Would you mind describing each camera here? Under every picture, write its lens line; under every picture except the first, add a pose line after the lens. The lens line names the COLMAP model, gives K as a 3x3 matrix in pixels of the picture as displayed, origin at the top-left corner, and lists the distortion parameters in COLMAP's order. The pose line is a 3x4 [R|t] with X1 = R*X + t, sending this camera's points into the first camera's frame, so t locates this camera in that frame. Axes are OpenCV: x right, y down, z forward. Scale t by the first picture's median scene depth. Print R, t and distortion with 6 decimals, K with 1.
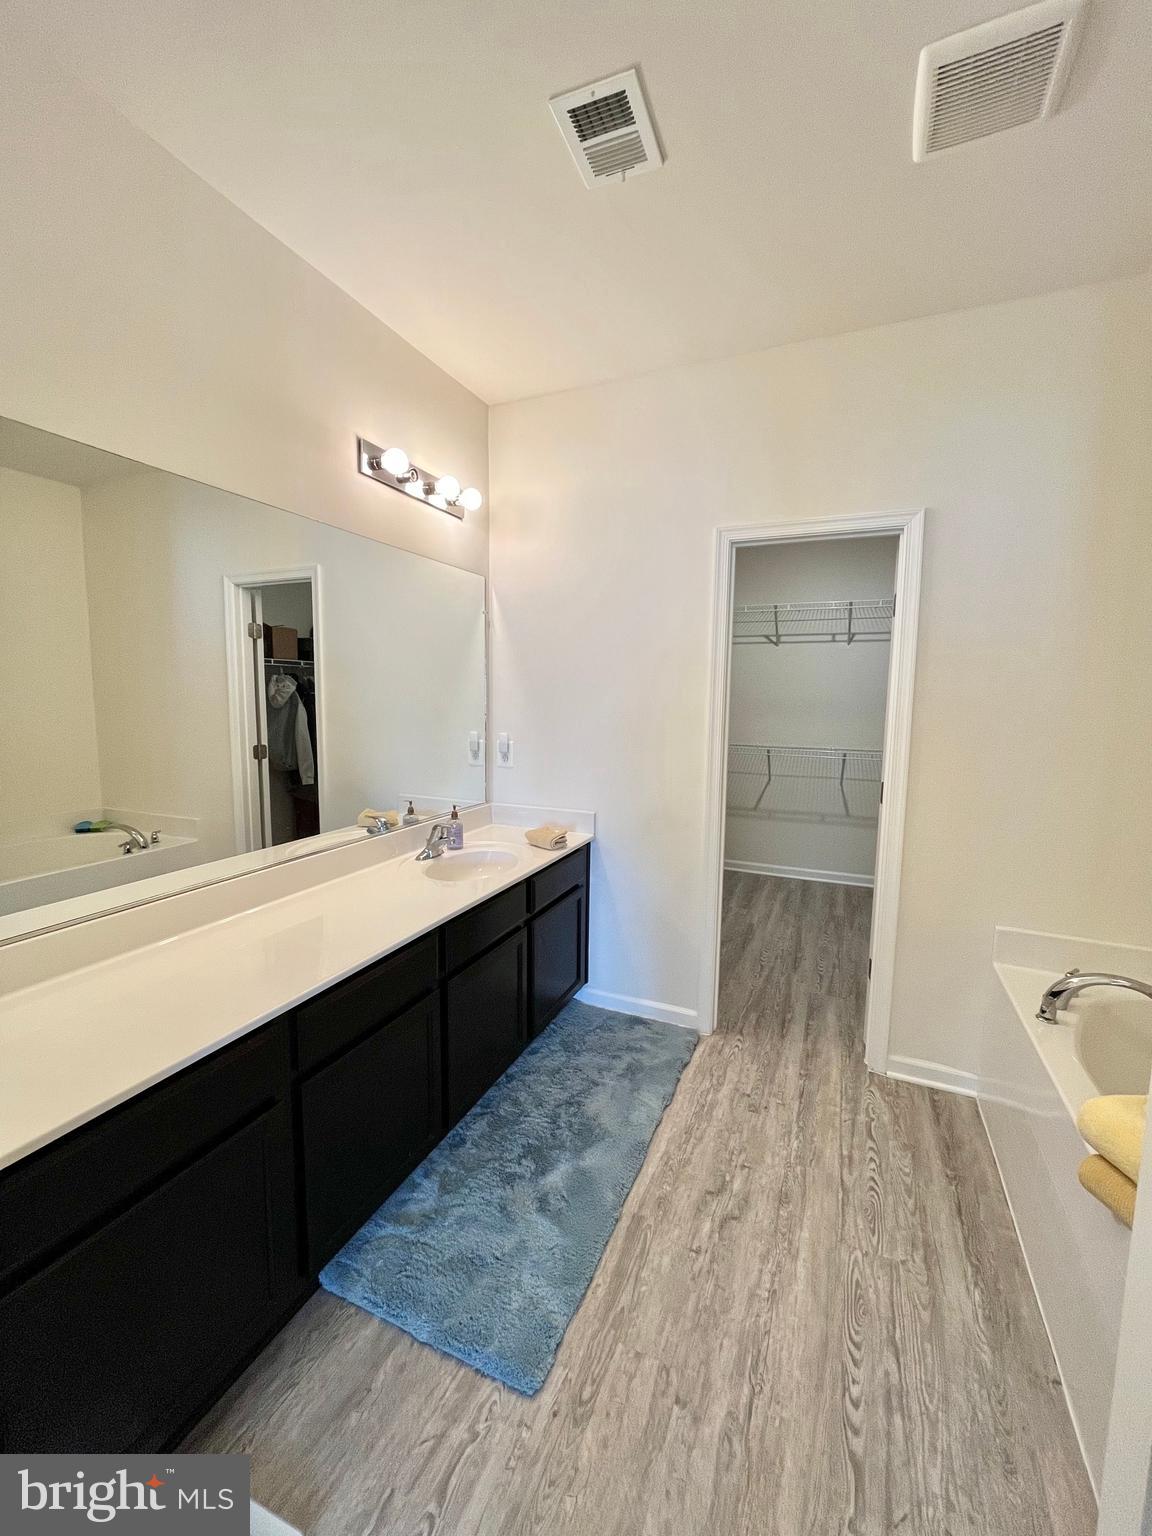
lens RADIAL K [[620.9, 0, 578.2], [0, 620.9, 760.9], [0, 0, 1]] dist [-0.003660, 0.000903]
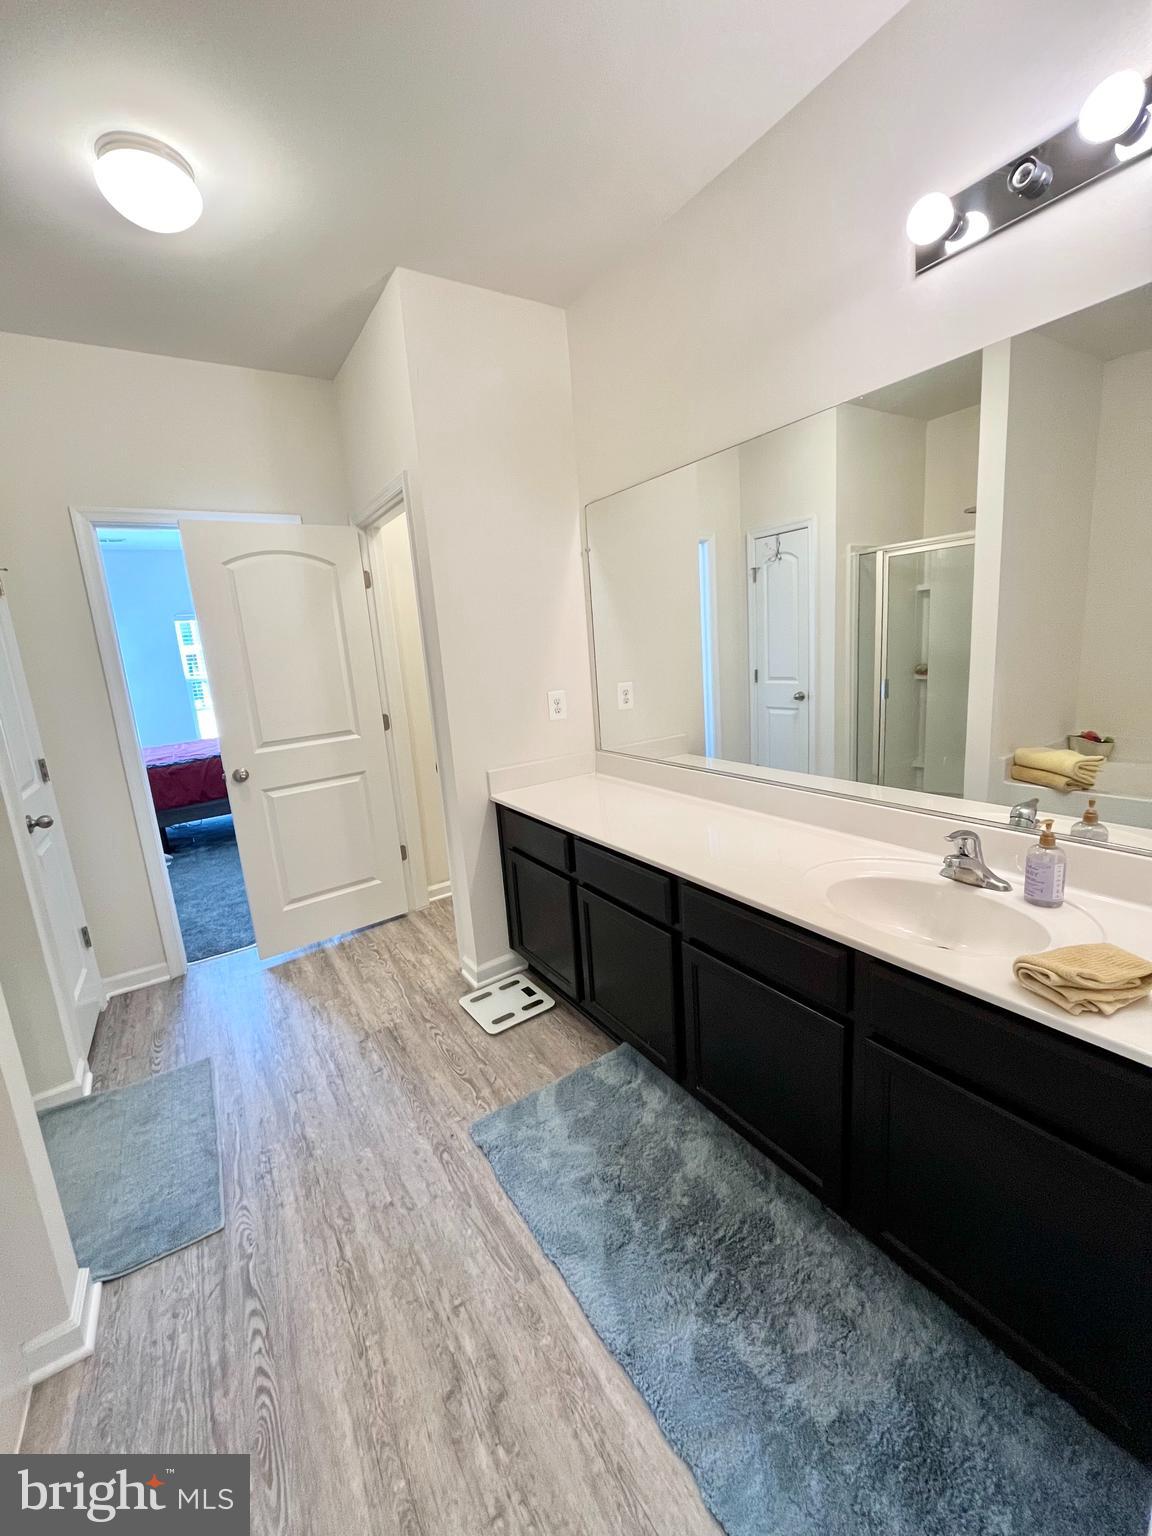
lens RADIAL K [[620.9, 0, 578.2], [0, 620.9, 760.9], [0, 0, 1]] dist [-0.003660, 0.000903]
pose [[-0.552290, 0.183101, -0.813296, 0.697011], [-0.025119, 0.971484, 0.235773, -0.144117], [0.833274, 0.150644, -0.531941, 1.583265]]
